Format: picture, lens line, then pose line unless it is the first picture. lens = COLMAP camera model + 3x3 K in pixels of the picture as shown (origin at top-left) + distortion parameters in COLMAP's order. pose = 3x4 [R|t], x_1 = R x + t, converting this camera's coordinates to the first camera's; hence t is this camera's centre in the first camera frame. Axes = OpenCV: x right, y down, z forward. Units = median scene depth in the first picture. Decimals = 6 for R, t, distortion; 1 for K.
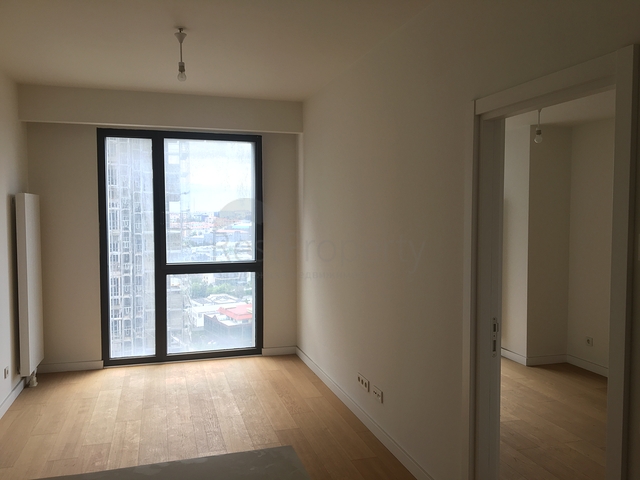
lens RADIAL K [[535.1, 0, 320.0], [0, 535.1, 240.0], [0, 0, 1]] dist [0.090766, -0.146665]
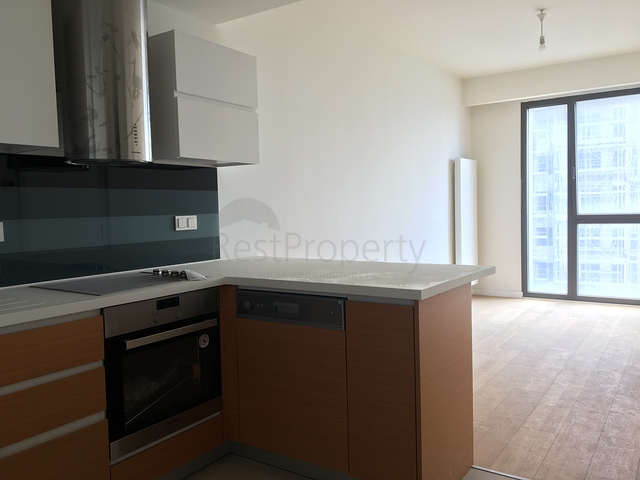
lens RADIAL K [[537.8, 0, 320.0], [0, 537.8, 240.0], [0, 0, 1]] dist [0.088980, -0.128977]
pose [[0.631487, 0.028586, -0.774859, 0.275862], [-0.013133, 0.999571, 0.026173, 0.081365], [0.775275, -0.006351, 0.631592, -0.145078]]
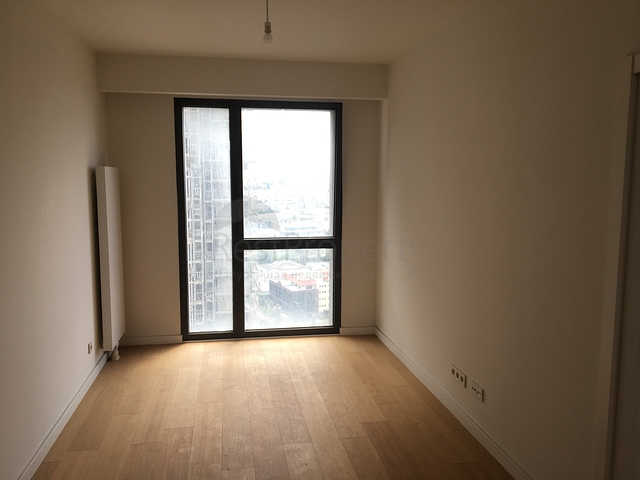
lens RADIAL K [[535.1, 0, 320.0], [0, 535.1, 240.0], [0, 0, 1]] dist [0.090766, -0.146665]
pose [[0.992933, 0.014824, -0.117746, -0.036740], [-0.007769, 0.998159, 0.060153, -0.013661], [0.118421, -0.058813, 0.991220, 0.061572]]
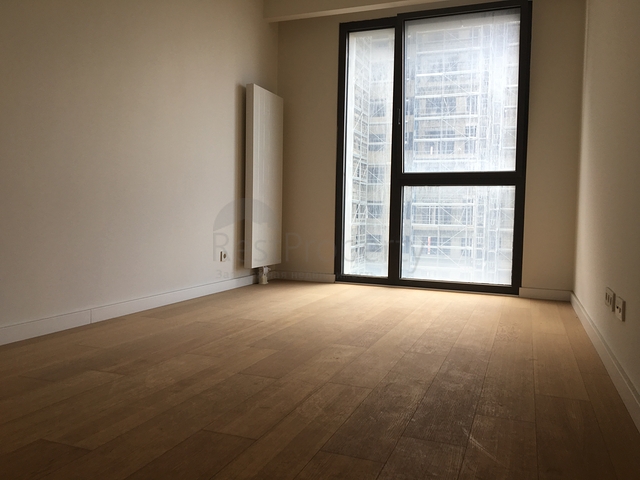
lens RADIAL K [[535.1, 0, 320.0], [0, 535.1, 240.0], [0, 0, 1]] dist [0.090766, -0.146665]
pose [[0.791381, 0.044014, -0.609737, 0.147864], [-0.051450, 0.998661, 0.005312, 0.165544], [0.609155, 0.027168, 0.792586, 0.256899]]
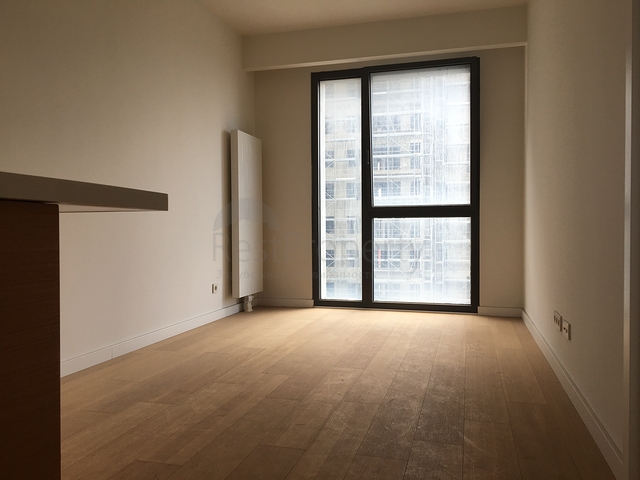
lens RADIAL K [[535.1, 0, 320.0], [0, 535.1, 240.0], [0, 0, 1]] dist [0.090766, -0.146665]
pose [[0.845896, 0.006011, -0.533313, 0.156205], [-0.022722, 0.999435, -0.024774, 0.139635], [0.532863, 0.033074, 0.845555, 0.151902]]
